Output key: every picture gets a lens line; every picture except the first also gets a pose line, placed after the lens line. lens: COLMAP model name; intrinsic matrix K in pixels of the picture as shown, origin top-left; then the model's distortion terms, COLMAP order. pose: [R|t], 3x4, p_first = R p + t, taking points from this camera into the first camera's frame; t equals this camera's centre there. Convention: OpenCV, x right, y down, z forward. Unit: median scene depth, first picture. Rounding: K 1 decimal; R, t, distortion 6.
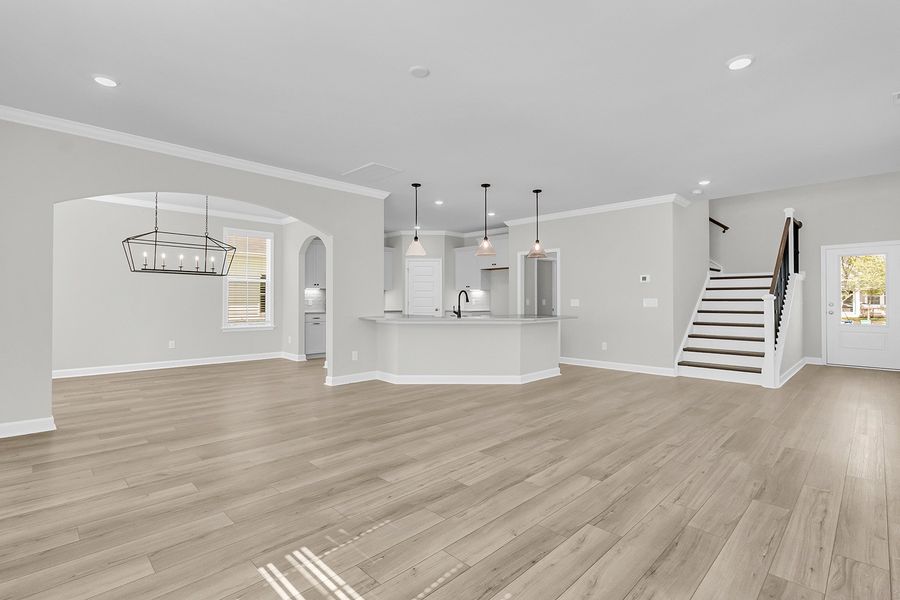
lens RADIAL K [[426.0, 0, 450.0], [0, 426.0, 300.0], [0, 0, 1]] dist [0.000147, 0.006713]
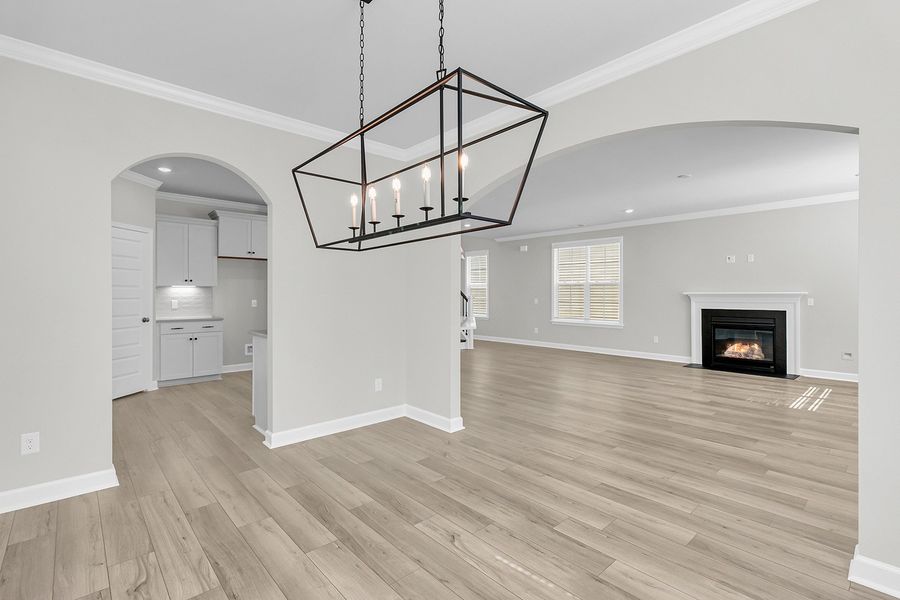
lens RADIAL K [[425.3, 0, 456.4], [0, 425.3, 292.8], [0, 0, 1]] dist [0.008326, 0.000265]
pose [[0.021031, 0.003065, 0.999774, -1.601721], [-0.003471, 0.999989, -0.002993, -0.035137], [-0.999773, -0.003408, 0.021041, 1.619049]]
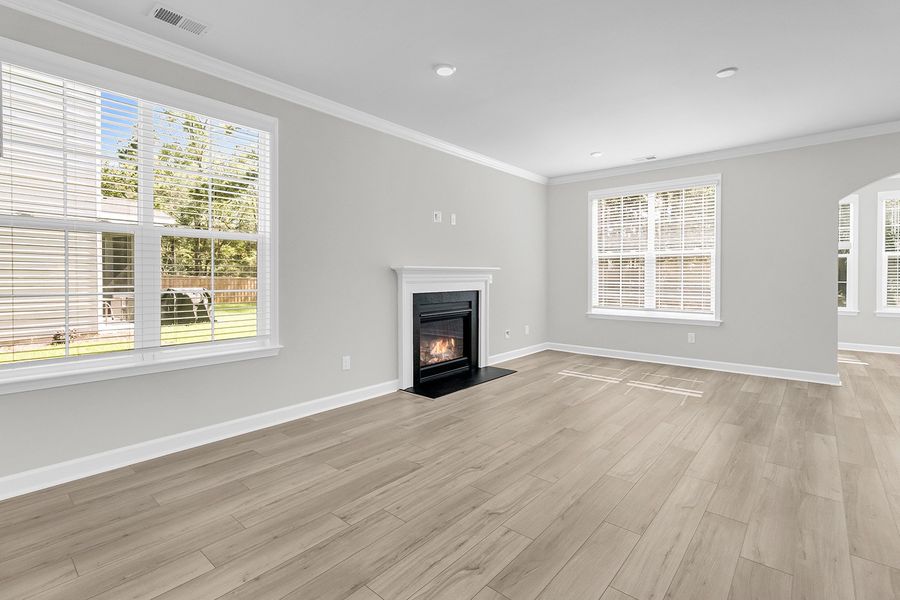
lens RADIAL K [[428.0, 0, 453.0], [0, 428.0, 276.5], [0, 0, 1]] dist [-0.000054, -0.000361]
pose [[-0.996265, 0.002195, -0.086325, 0.608950], [0.002194, 0.999998, 0.000116, -0.015388], [0.086325, -0.000073, -0.996267, 1.714009]]
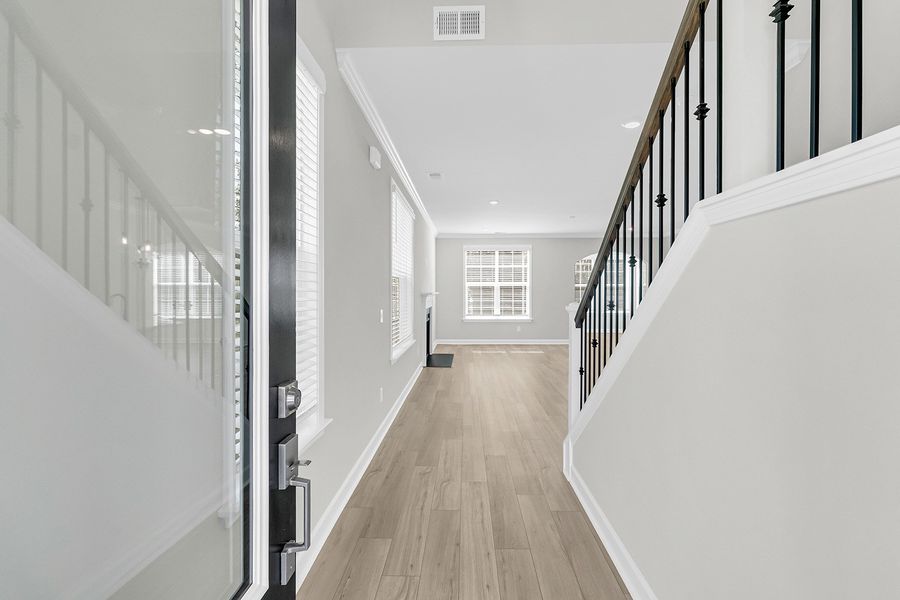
lens RADIAL K [[425.3, 0, 456.4], [0, 425.3, 292.8], [0, 0, 1]] dist [0.008326, 0.000265]
pose [[-0.721506, 0.000669, -0.692408, 2.014879], [0.002742, 0.999994, -0.001891, -0.037958], [0.692403, -0.003263, -0.721504, 2.084676]]
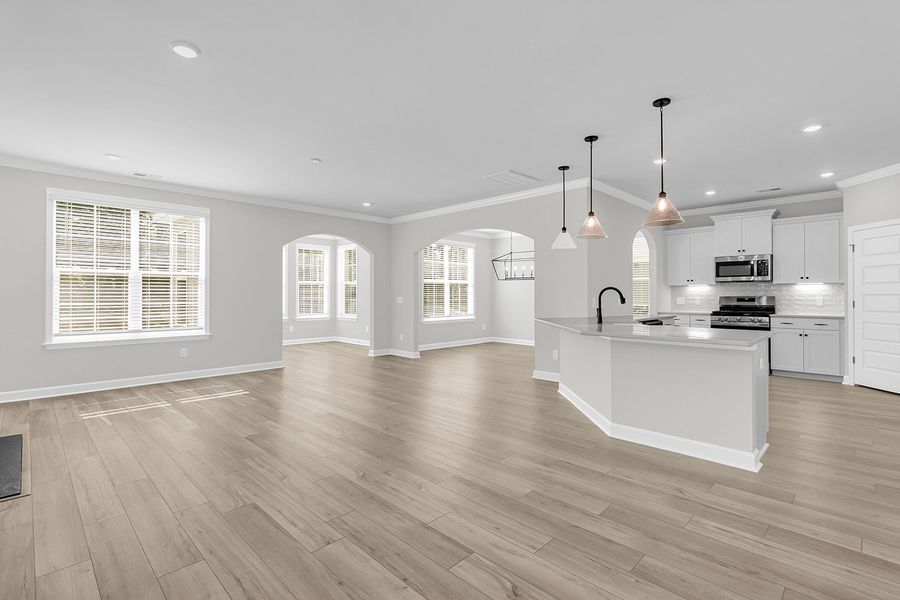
lens RADIAL K [[413.1, 0, 453.5], [0, 413.1, 294.8], [0, 0, 1]] dist [0.002050, -0.000198]
pose [[0.020444, 0.000021, -0.999791, 1.288832], [0.001118, 0.999999, 0.000044, -0.018718], [0.999790, -0.001119, 0.020444, 1.260784]]
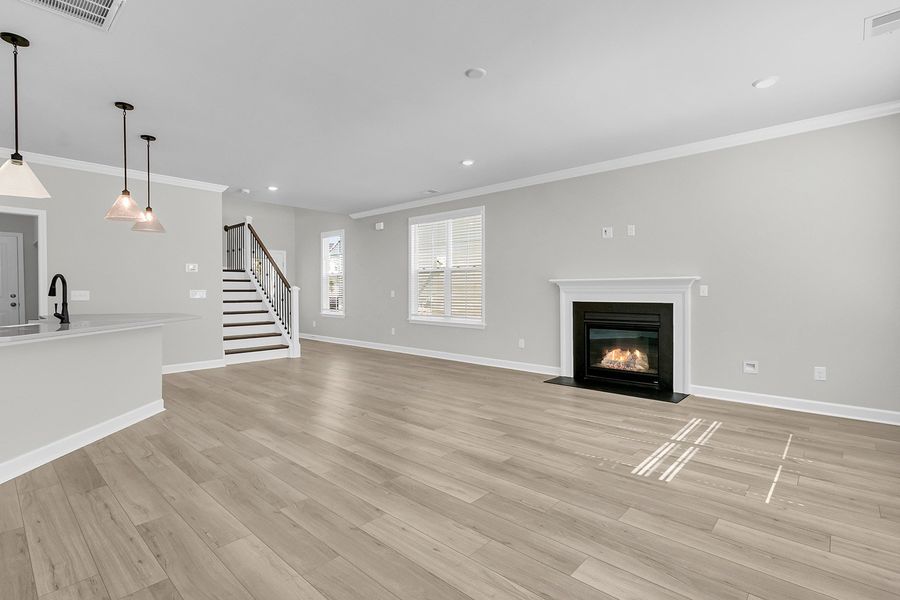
lens RADIAL K [[425.3, 0, 456.4], [0, 425.3, 292.8], [0, 0, 1]] dist [0.008326, 0.000265]
pose [[-0.054676, -0.004102, 0.998496, -0.950991], [-0.000926, 0.999991, 0.004058, -0.002927], [-0.998504, -0.000703, -0.054680, 0.927209]]
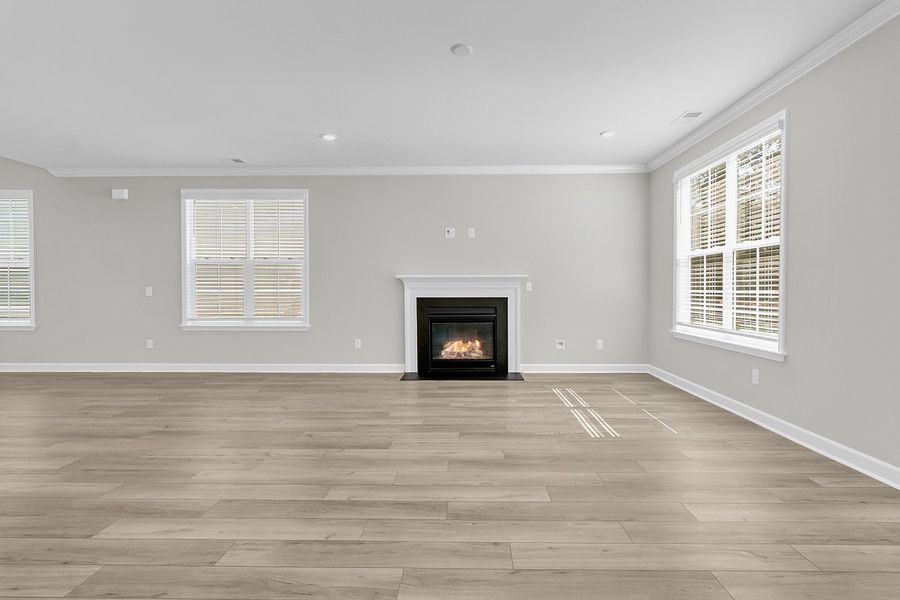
lens RADIAL K [[425.3, 0, 456.4], [0, 425.3, 292.8], [0, 0, 1]] dist [0.008326, 0.000265]
pose [[-0.694784, -0.003409, 0.719210, -0.652635], [0.001661, 0.999978, 0.006345, 0.007356], [-0.719216, 0.005603, -0.694763, 1.421963]]
